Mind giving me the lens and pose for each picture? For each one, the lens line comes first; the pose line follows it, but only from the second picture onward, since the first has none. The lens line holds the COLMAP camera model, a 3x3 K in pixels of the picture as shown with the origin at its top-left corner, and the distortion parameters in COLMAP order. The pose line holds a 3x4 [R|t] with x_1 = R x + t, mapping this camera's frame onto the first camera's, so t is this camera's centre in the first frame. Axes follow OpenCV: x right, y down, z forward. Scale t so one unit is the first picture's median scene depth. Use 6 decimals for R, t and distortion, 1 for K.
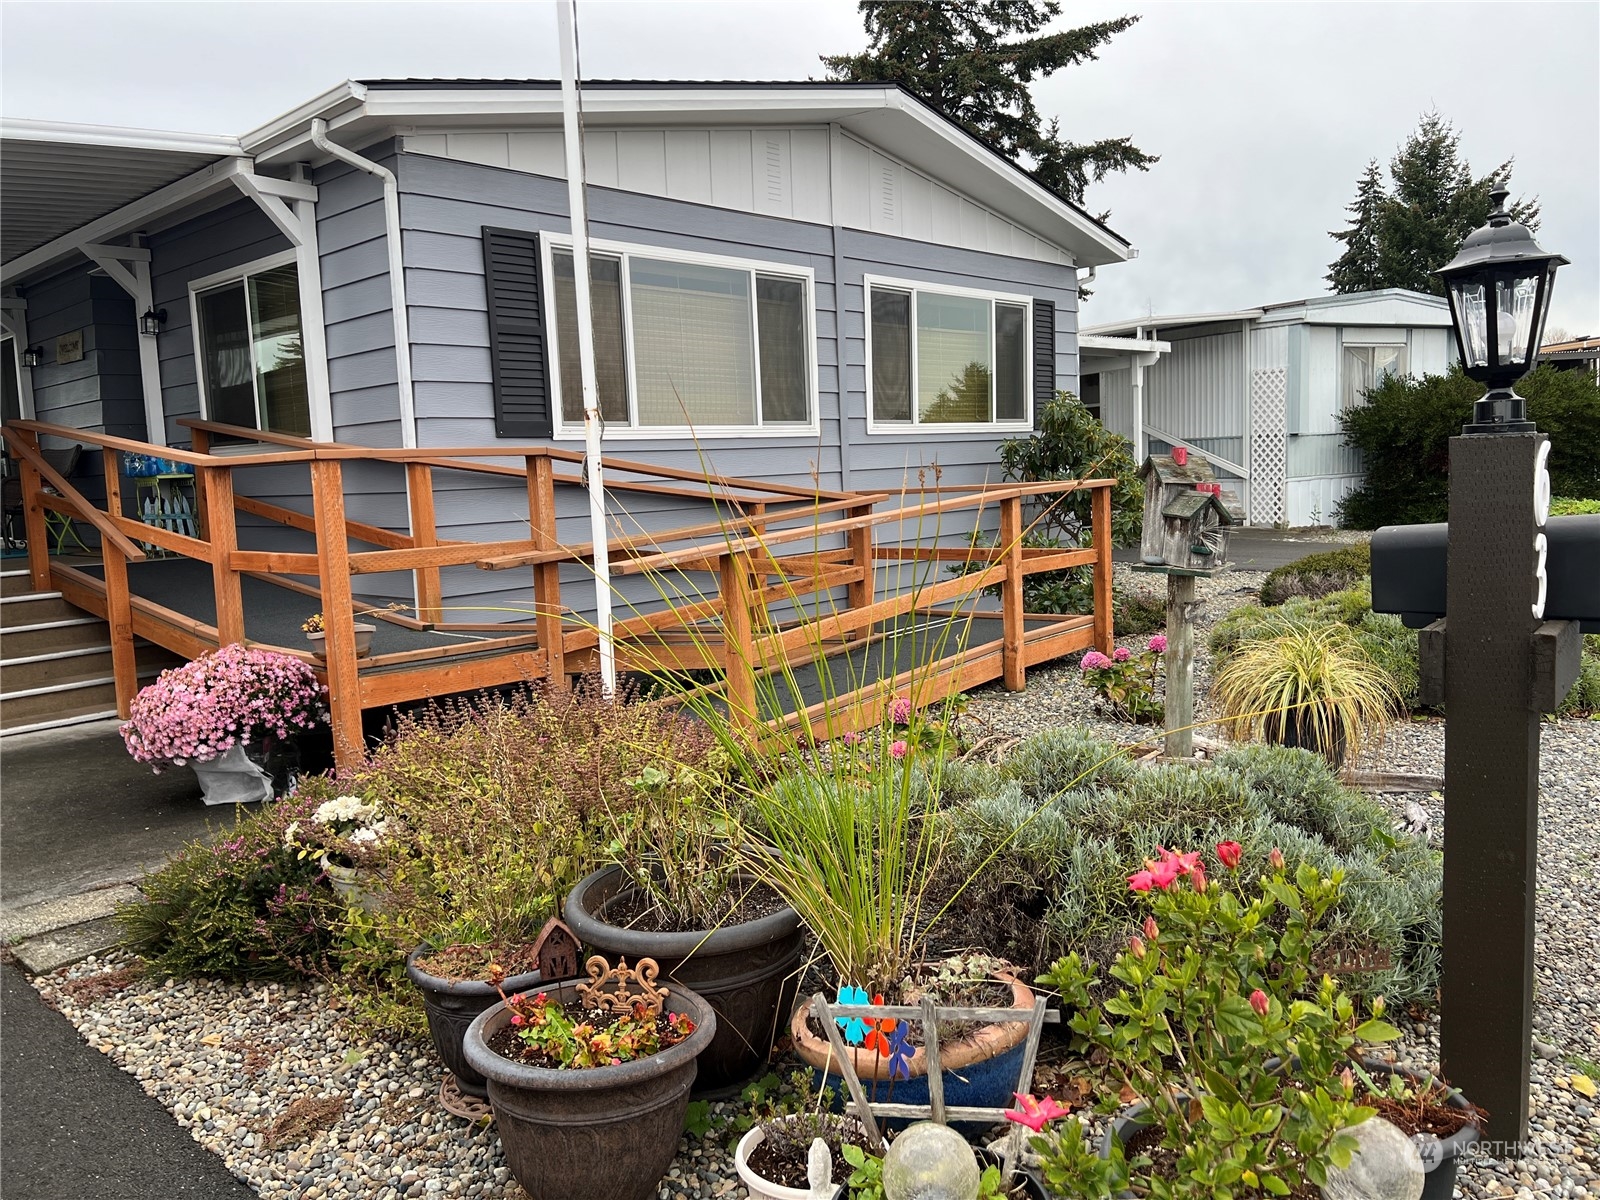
lens RADIAL K [[1196.0, 0, 807.4], [0, 1196.0, 599.4], [0, 0, 1]] dist [0.010783, -0.019004]
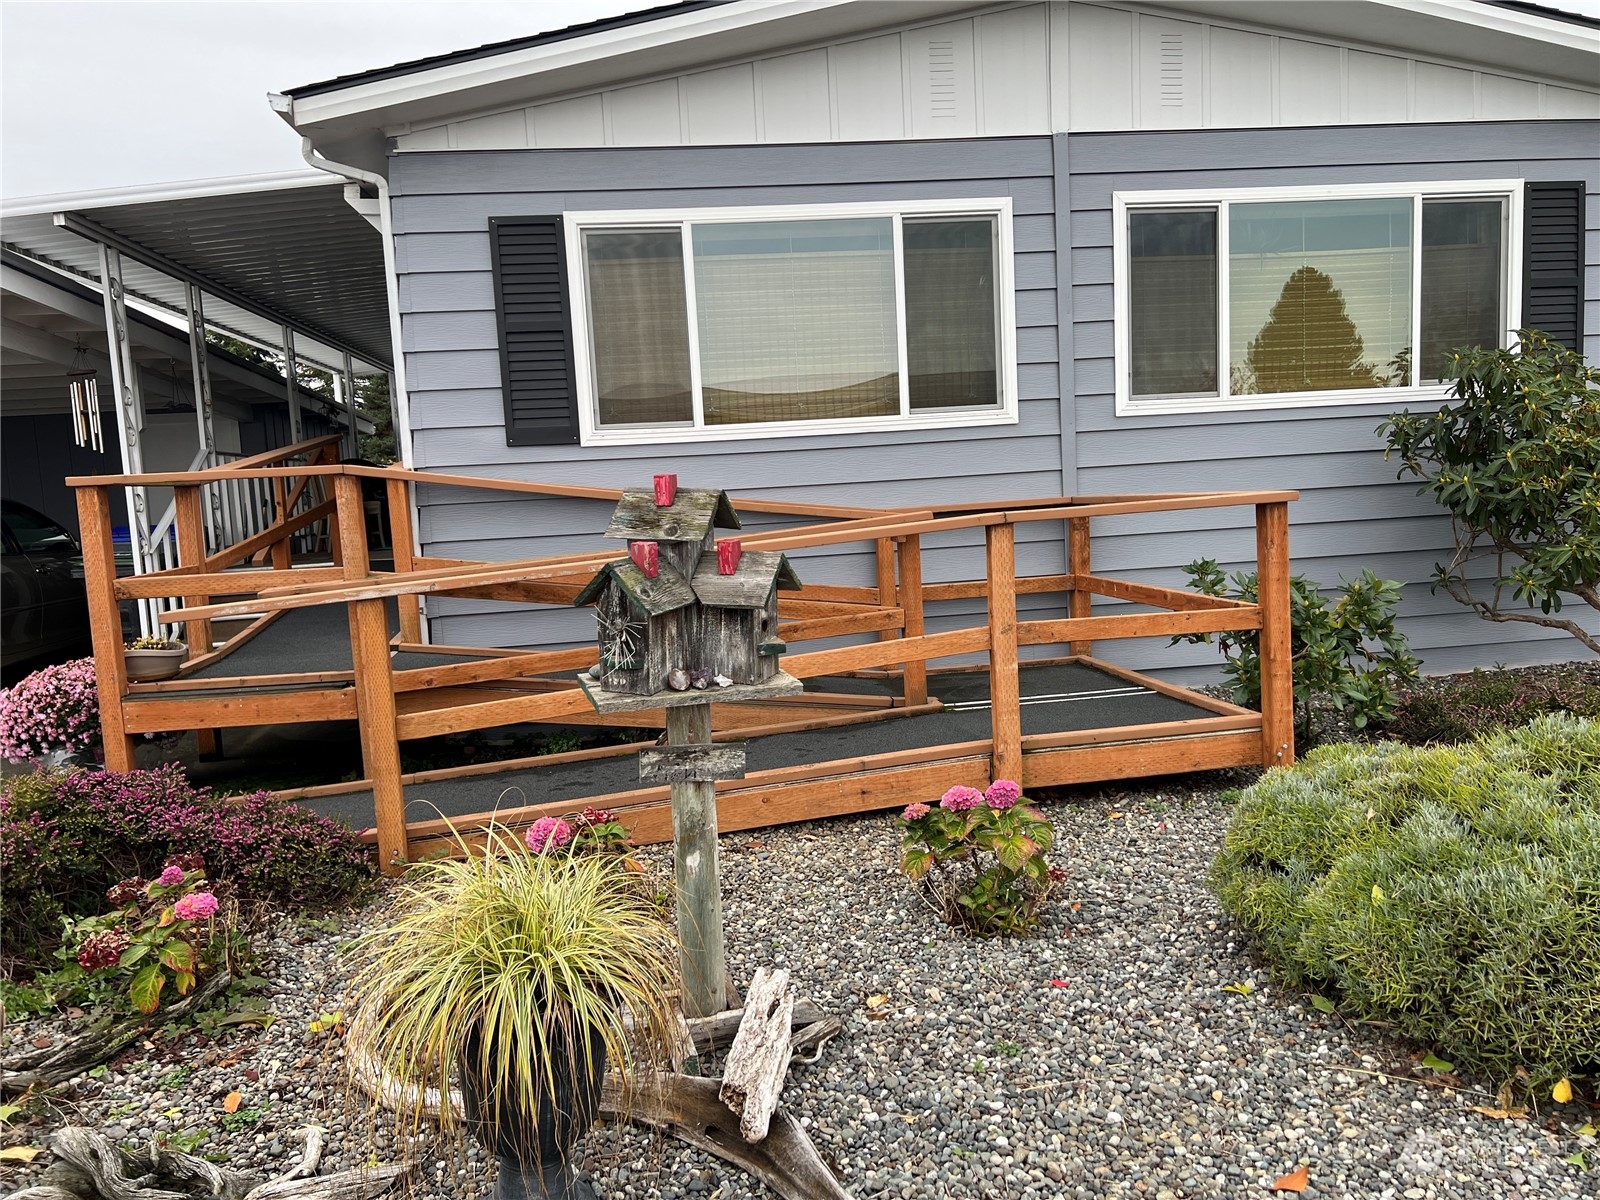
lens RADIAL K [[1196.0, 0, 799.4], [0, 1196.0, 601.2], [0, 0, 1]] dist [0.010783, -0.019004]
pose [[0.756379, 0.059121, -0.651456, 0.437589], [-0.047438, 0.998243, 0.035515, -0.050757], [0.652411, 0.004041, 0.757854, 0.381131]]
